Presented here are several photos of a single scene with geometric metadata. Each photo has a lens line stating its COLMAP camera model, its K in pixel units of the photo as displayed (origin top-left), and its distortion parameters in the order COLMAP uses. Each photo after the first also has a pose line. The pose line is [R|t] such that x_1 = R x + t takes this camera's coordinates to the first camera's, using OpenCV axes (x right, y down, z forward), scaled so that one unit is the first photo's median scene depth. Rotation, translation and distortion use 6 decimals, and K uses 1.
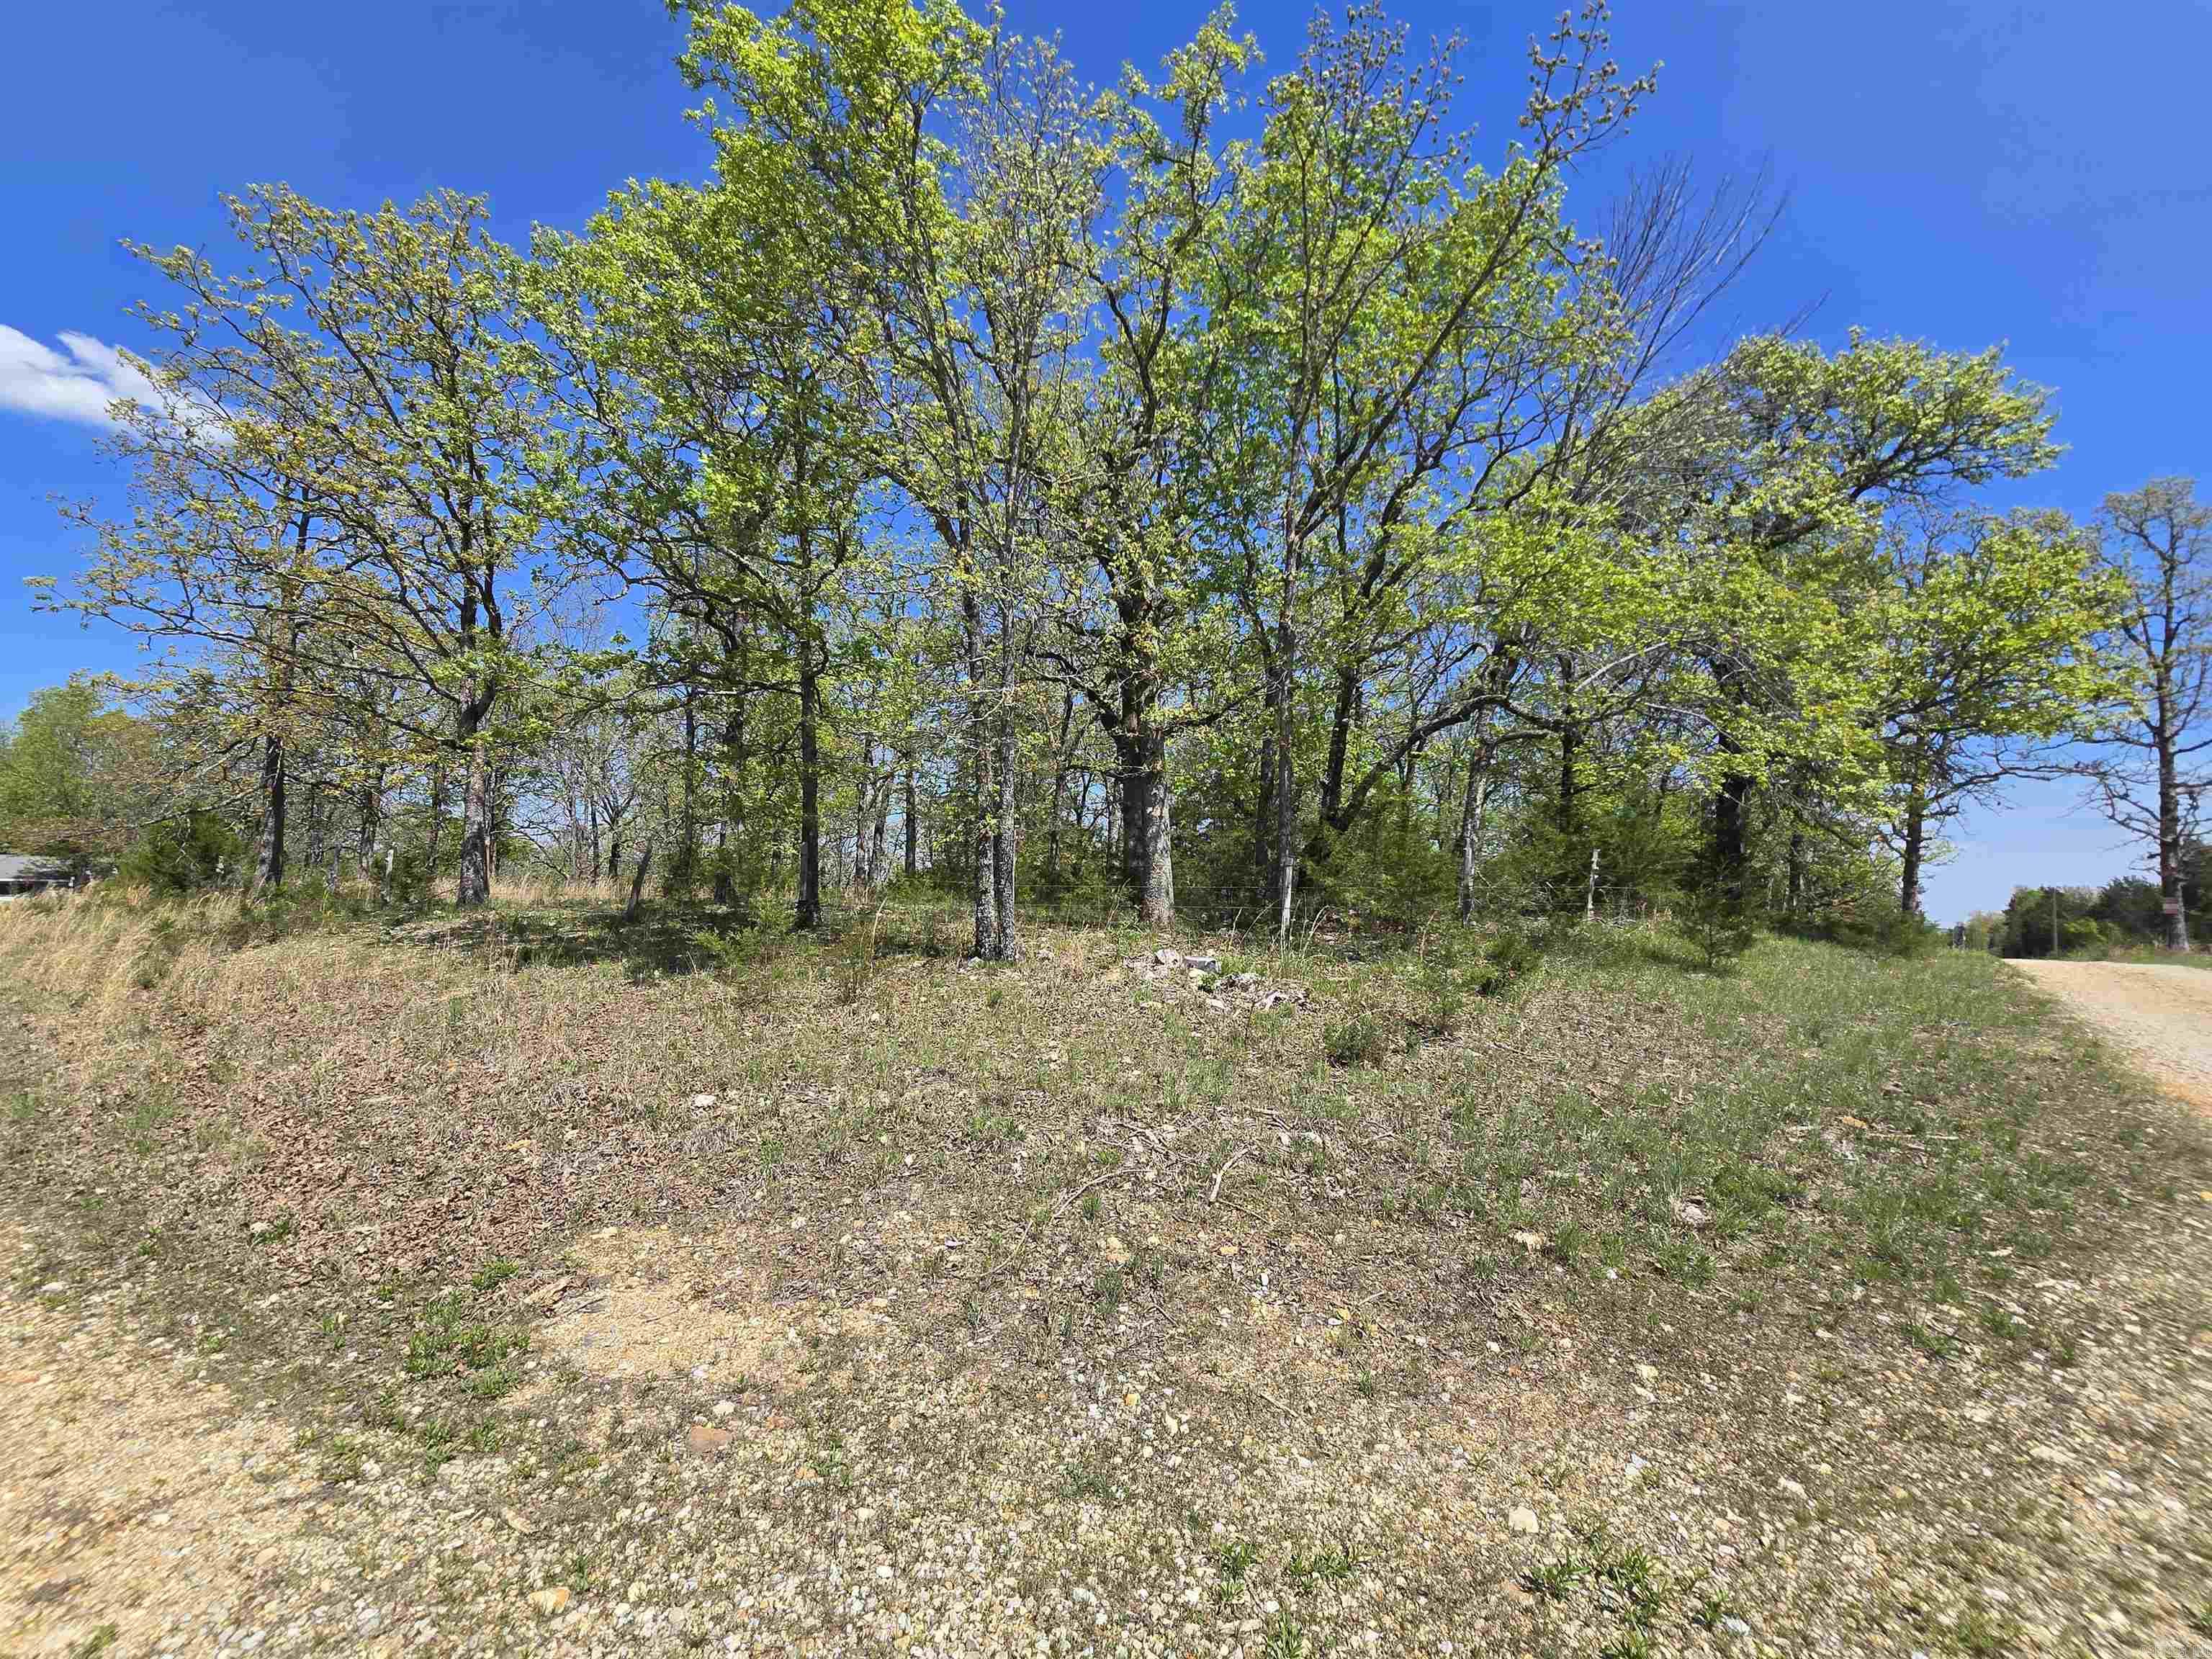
lens RADIAL K [[903.5, 0, 1099.1], [0, 903.5, 839.5], [0, 0, 1]] dist [-0.003000, 0.000180]
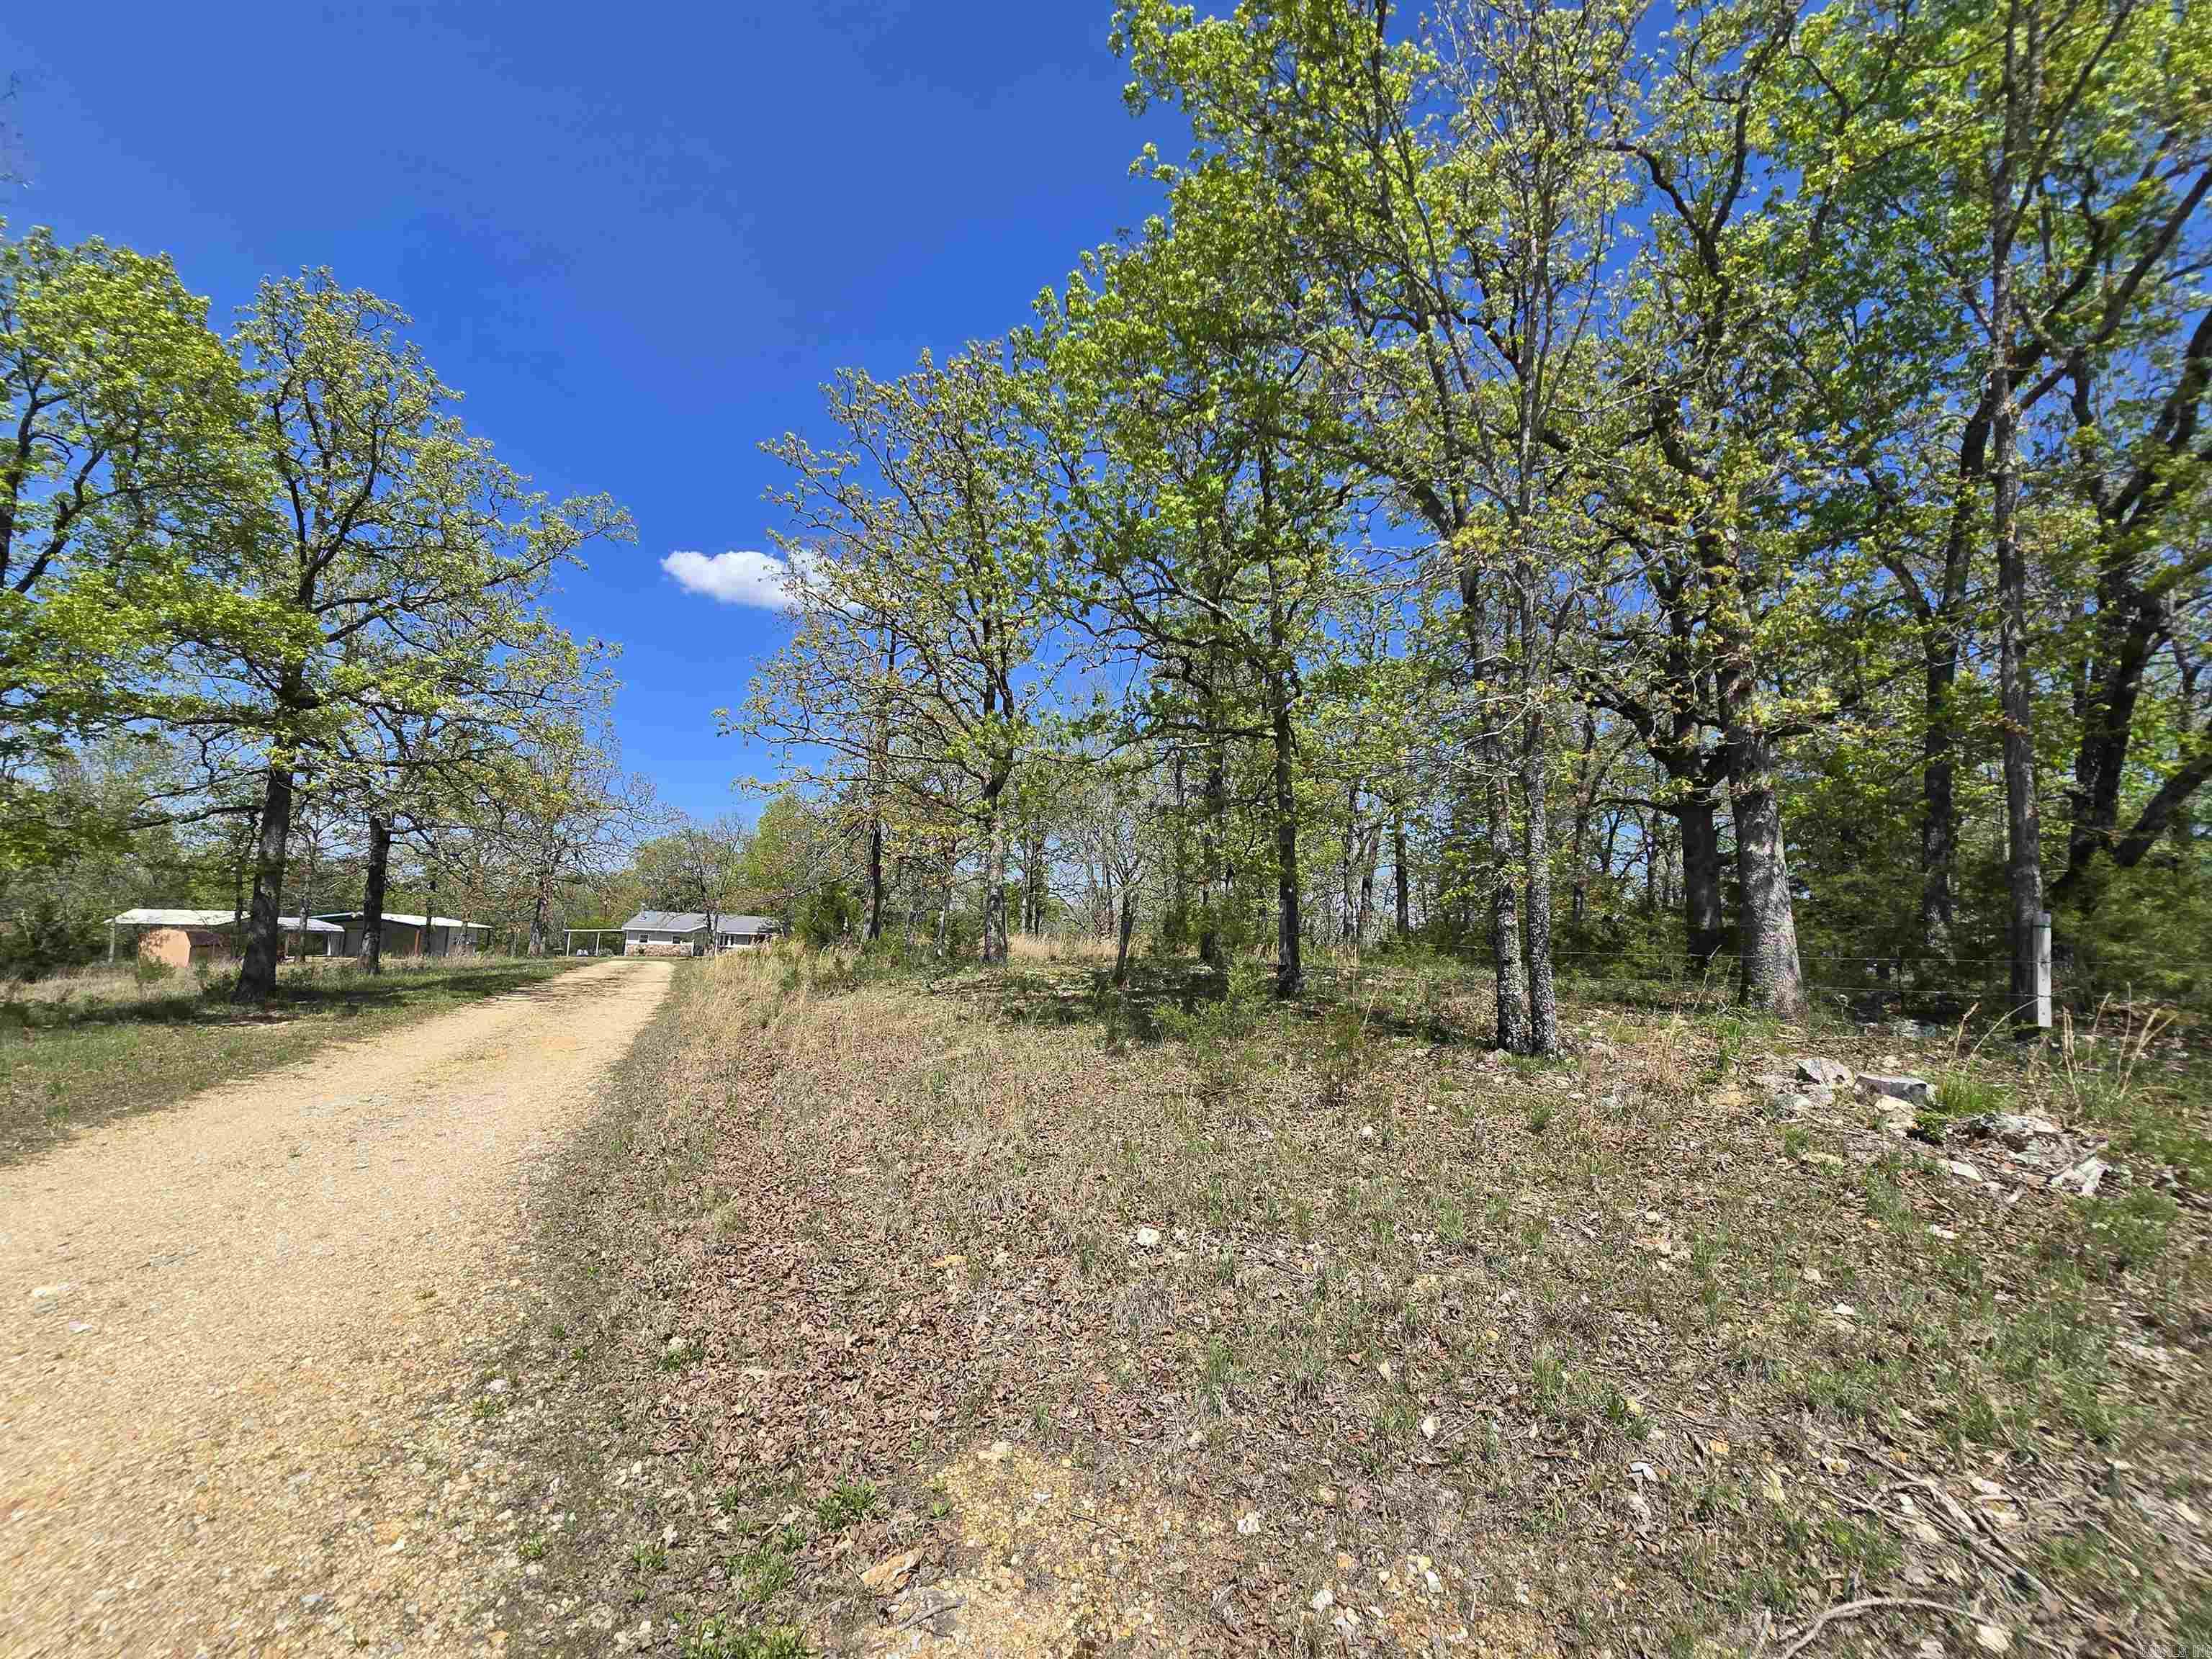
lens RADIAL K [[903.5, 0, 1099.2], [0, 903.5, 848.7], [0, 0, 1]] dist [-0.003000, 0.000180]
pose [[0.863625, -0.043303, -0.502271, -0.031366], [0.017804, 0.998302, -0.055455, -0.001207], [0.503820, 0.038950, 0.862930, 0.136541]]
